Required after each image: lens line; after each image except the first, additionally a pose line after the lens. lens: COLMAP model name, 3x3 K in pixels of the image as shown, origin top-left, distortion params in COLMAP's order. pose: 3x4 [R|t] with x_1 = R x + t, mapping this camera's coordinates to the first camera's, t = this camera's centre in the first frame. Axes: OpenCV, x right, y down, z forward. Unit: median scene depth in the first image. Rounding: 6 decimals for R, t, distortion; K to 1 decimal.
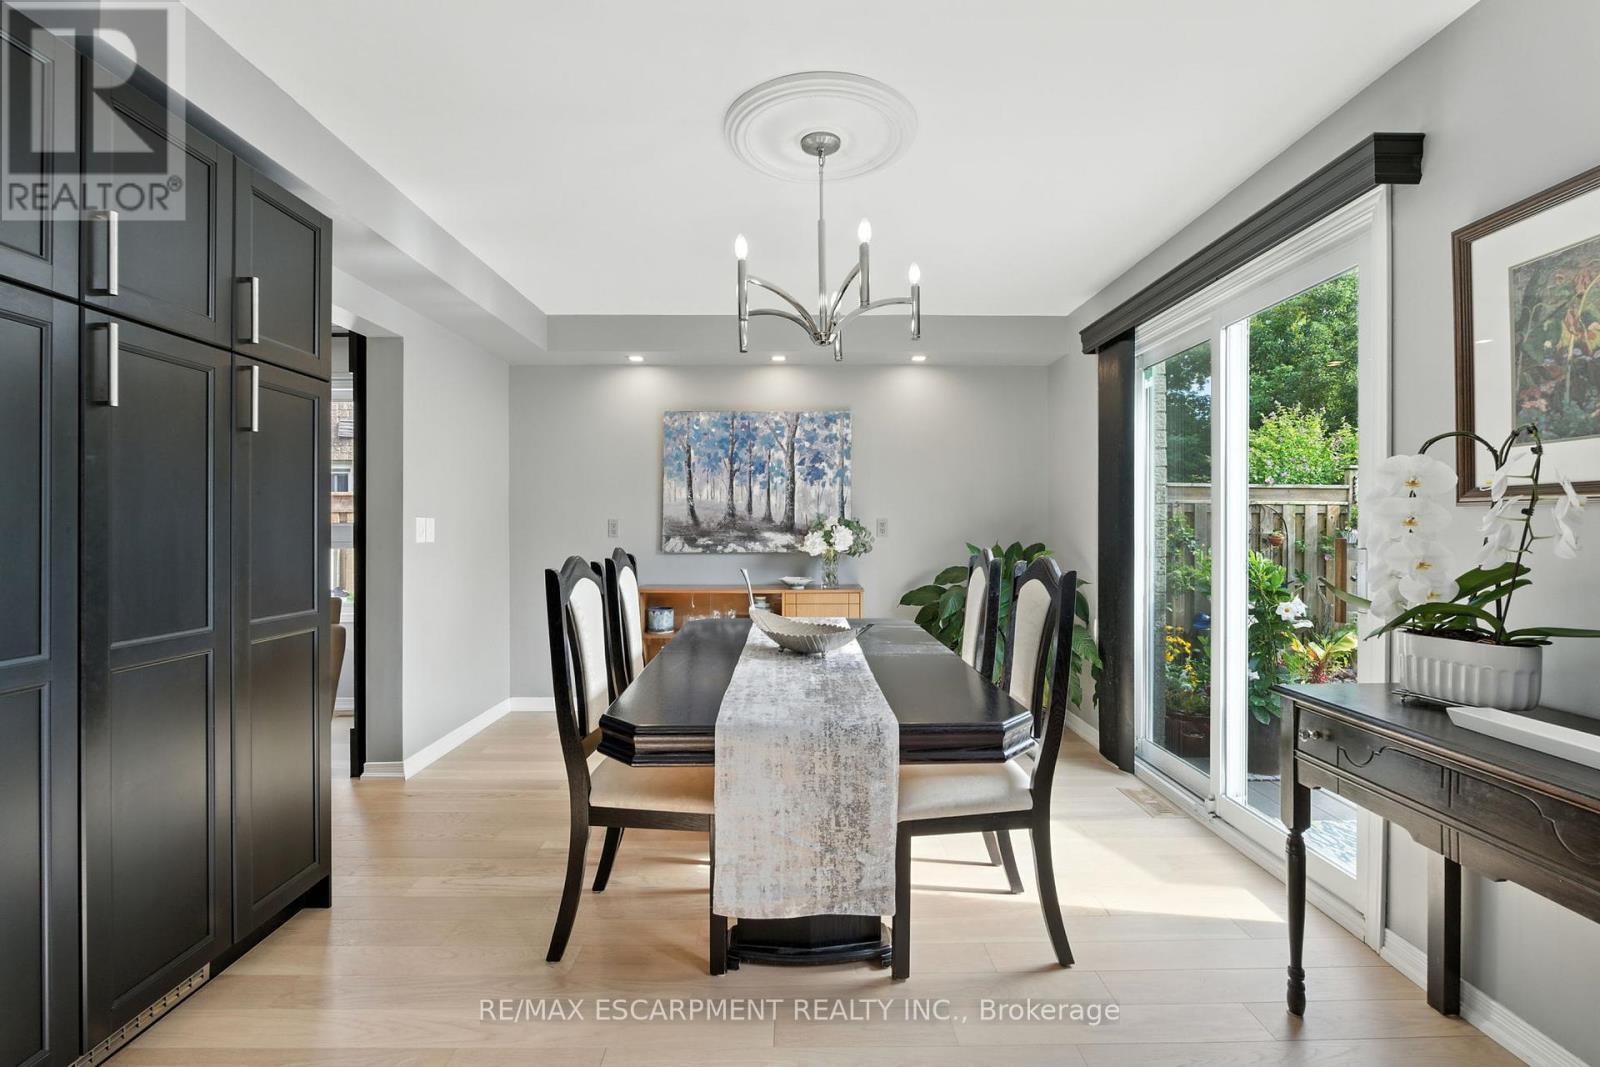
lens RADIAL K [[703.0, 0, 798.6], [0, 703.0, 526.4], [0, 0, 1]] dist [-0.014021, 0.000647]
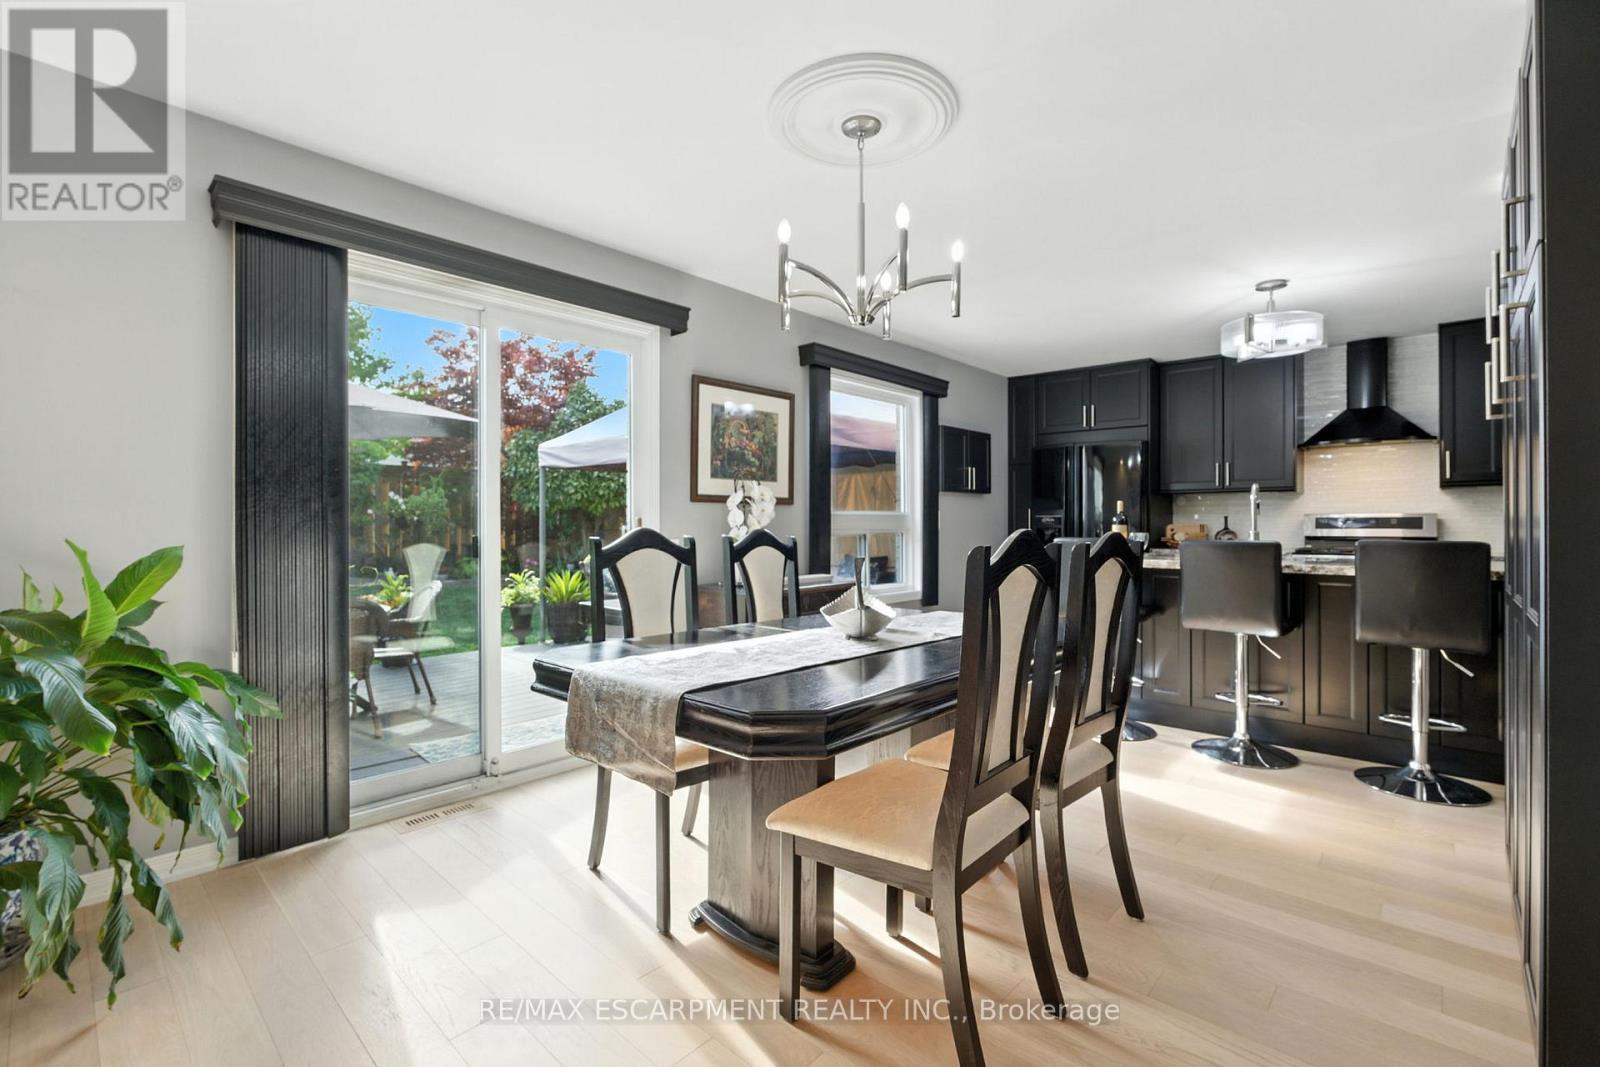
lens RADIAL K [[701.5, 0, 792.5], [0, 701.5, 521.2], [0, 0, 1]] dist [-0.031168, 0.000225]
pose [[-0.722943, -0.000477, 0.690907, -0.292720], [-0.002048, 0.999997, -0.001453, 0.012533], [-0.690904, -0.002465, -0.722942, 0.888042]]
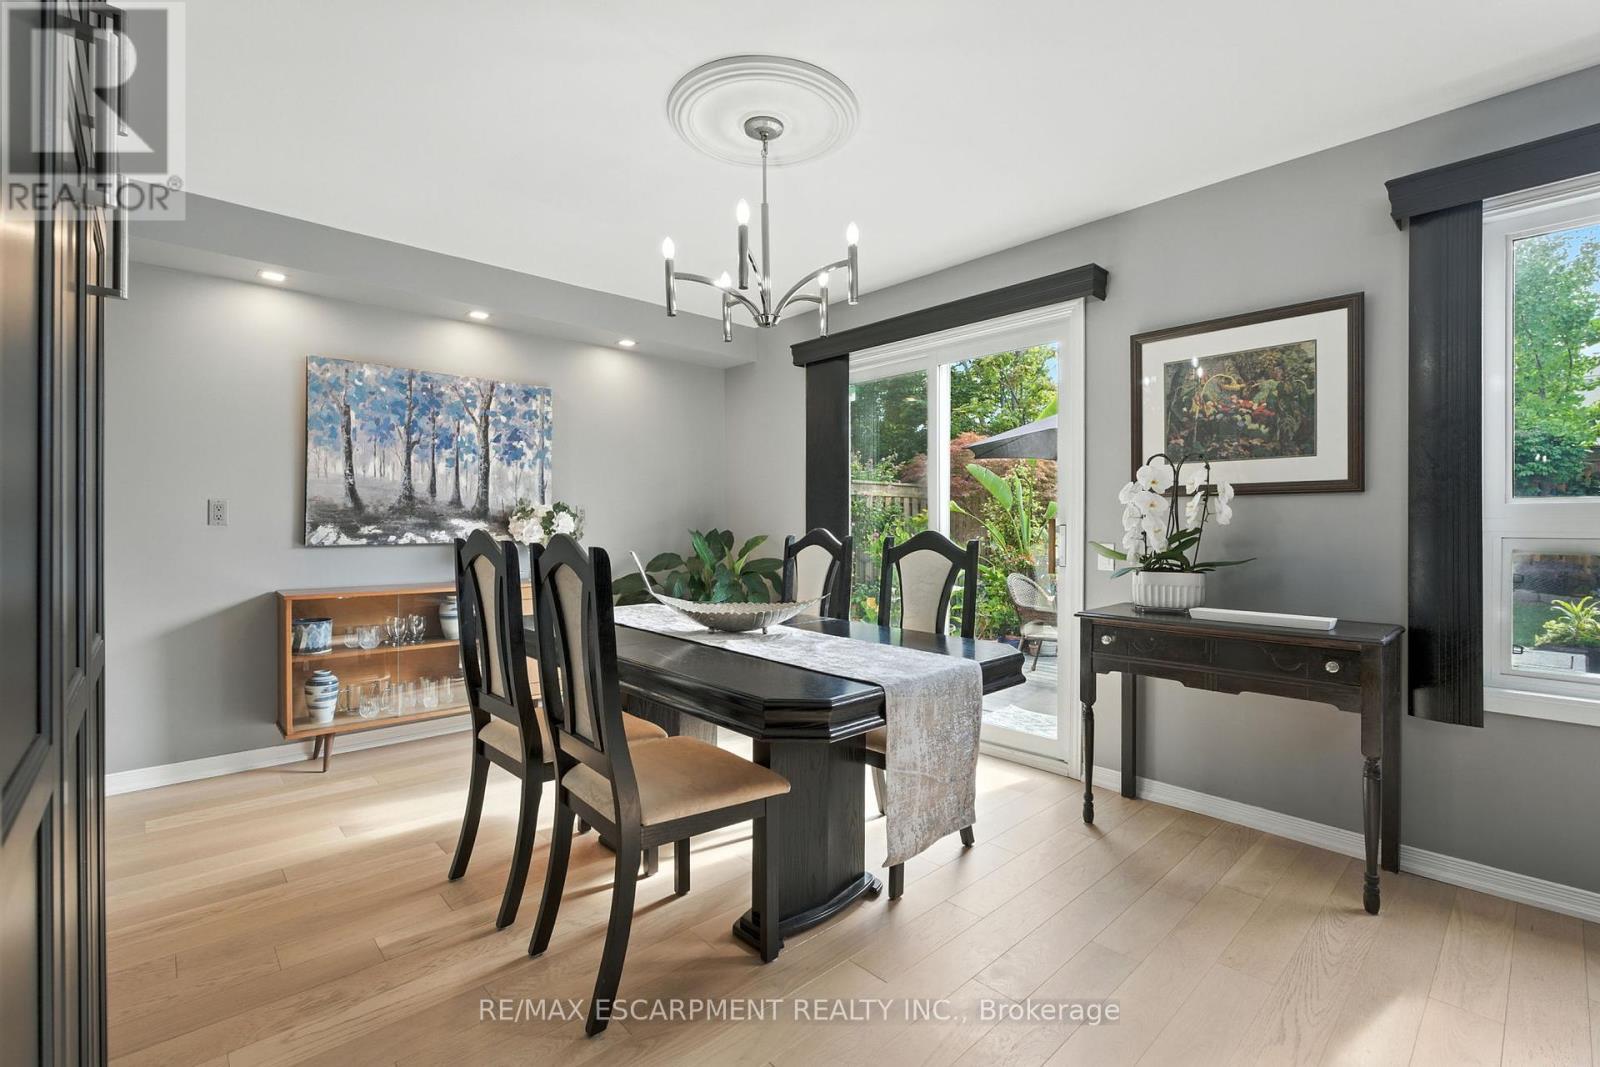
lens RADIAL K [[703.0, 0, 798.6], [0, 703.0, 526.4], [0, 0, 1]] dist [-0.014021, 0.000647]
pose [[0.740220, -0.000593, 0.672364, -0.304239], [-0.001641, 0.999995, 0.002688, 0.014240], [-0.672363, -0.003093, 0.740216, 0.104536]]
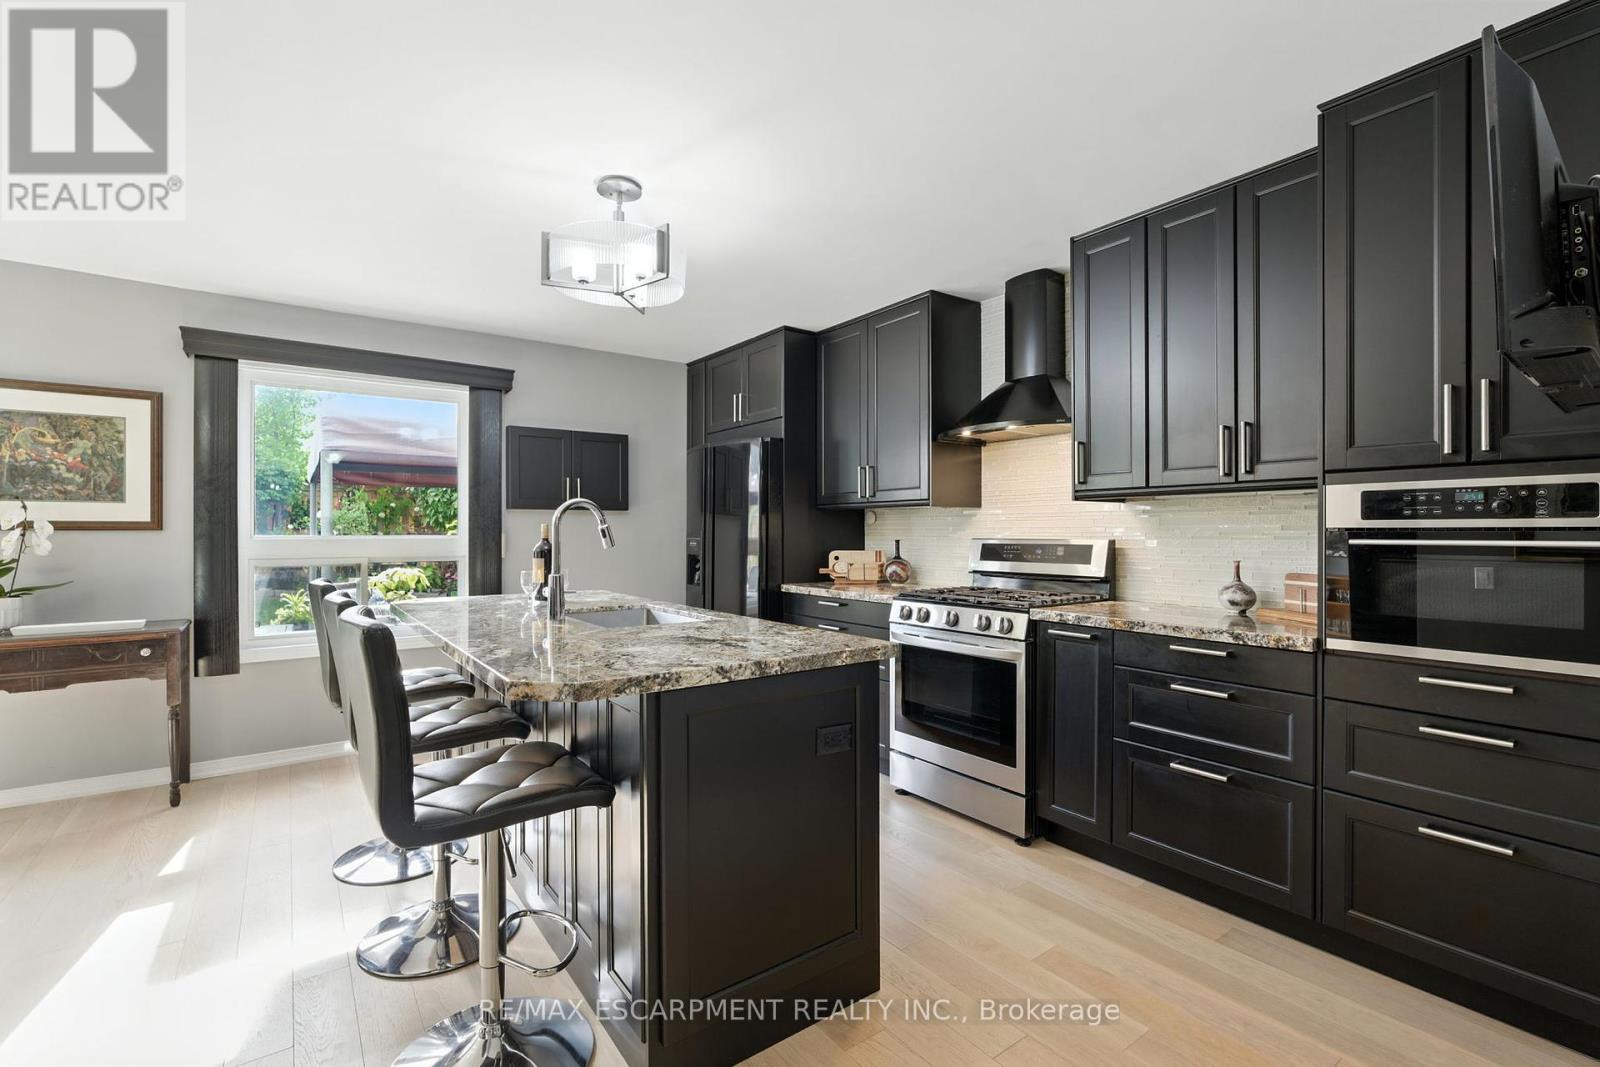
lens RADIAL K [[714.3, 0, 800.0], [0, 714.3, 533.5], [0, 0, 1]] dist [-0.003255, 0.000229]
pose [[-0.579641, -0.003077, 0.814866, -0.670354], [-0.001175, 0.999995, 0.002941, -0.010494], [-0.814871, 0.000747, -0.579642, 0.090579]]
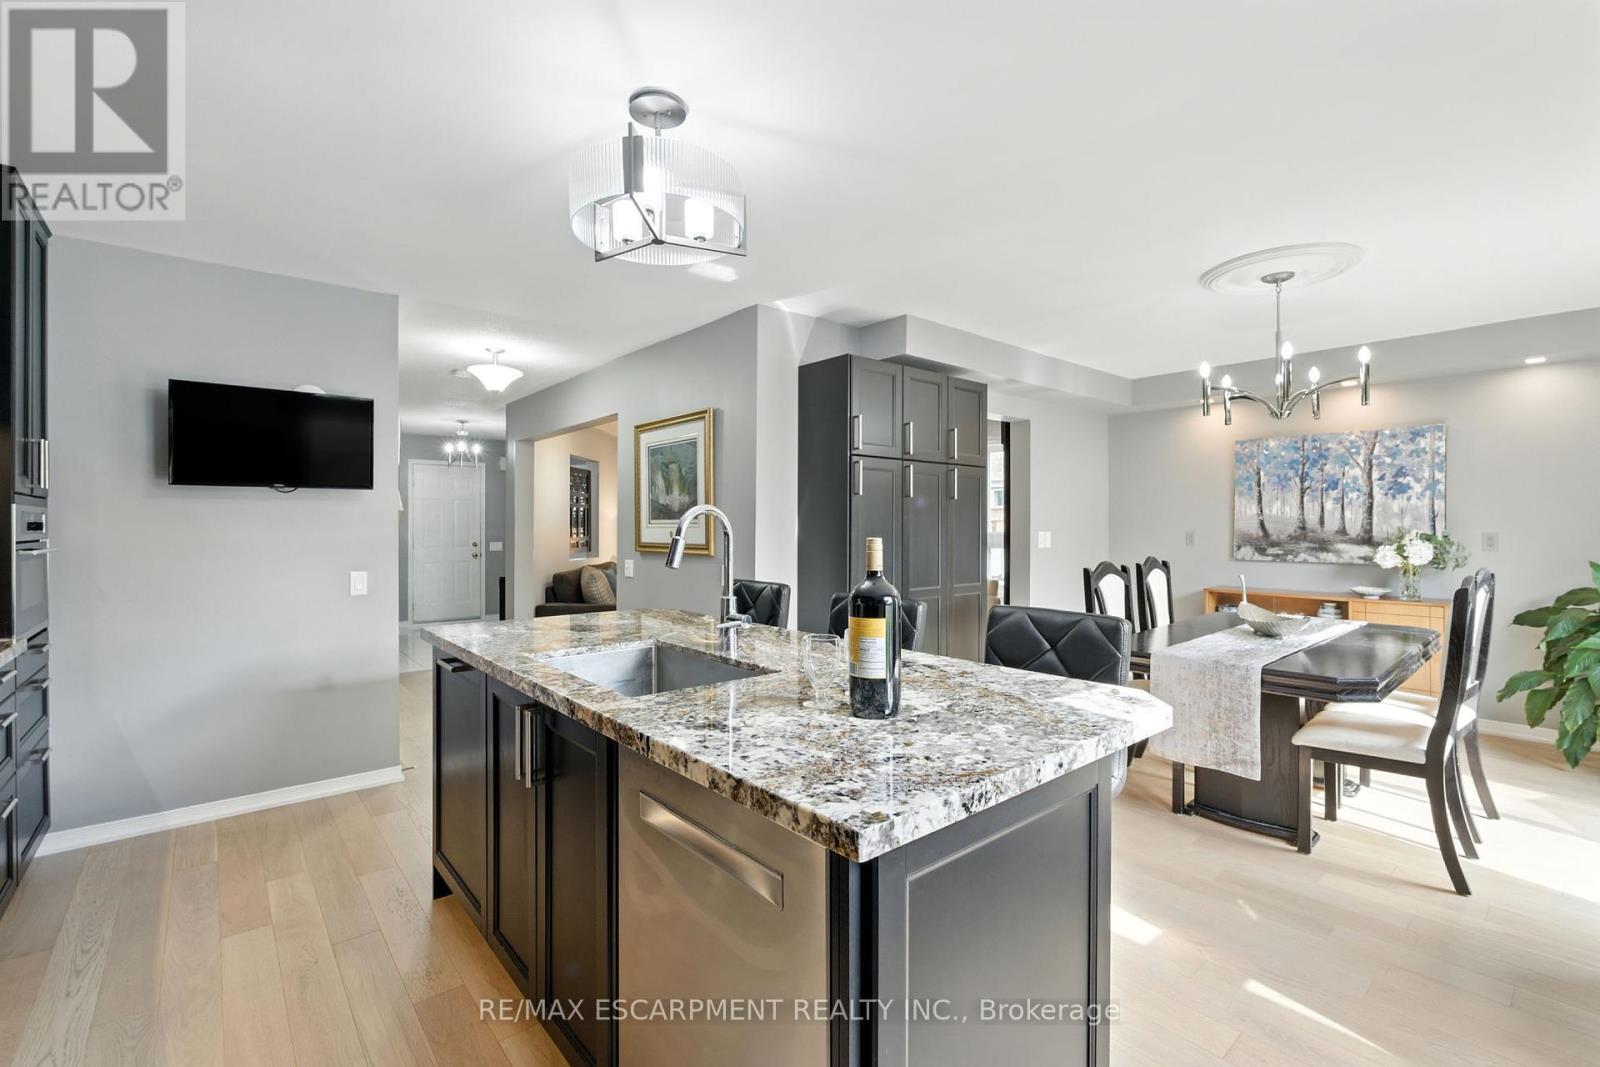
lens RADIAL K [[703.0, 0, 798.6], [0, 703.0, 526.4], [0, 0, 1]] dist [-0.014021, 0.000647]
pose [[0.637648, 0.001323, -0.770327, 0.248893], [0.002302, 0.999991, 0.003624, -0.024857], [0.770324, -0.004084, 0.637639, -0.323976]]
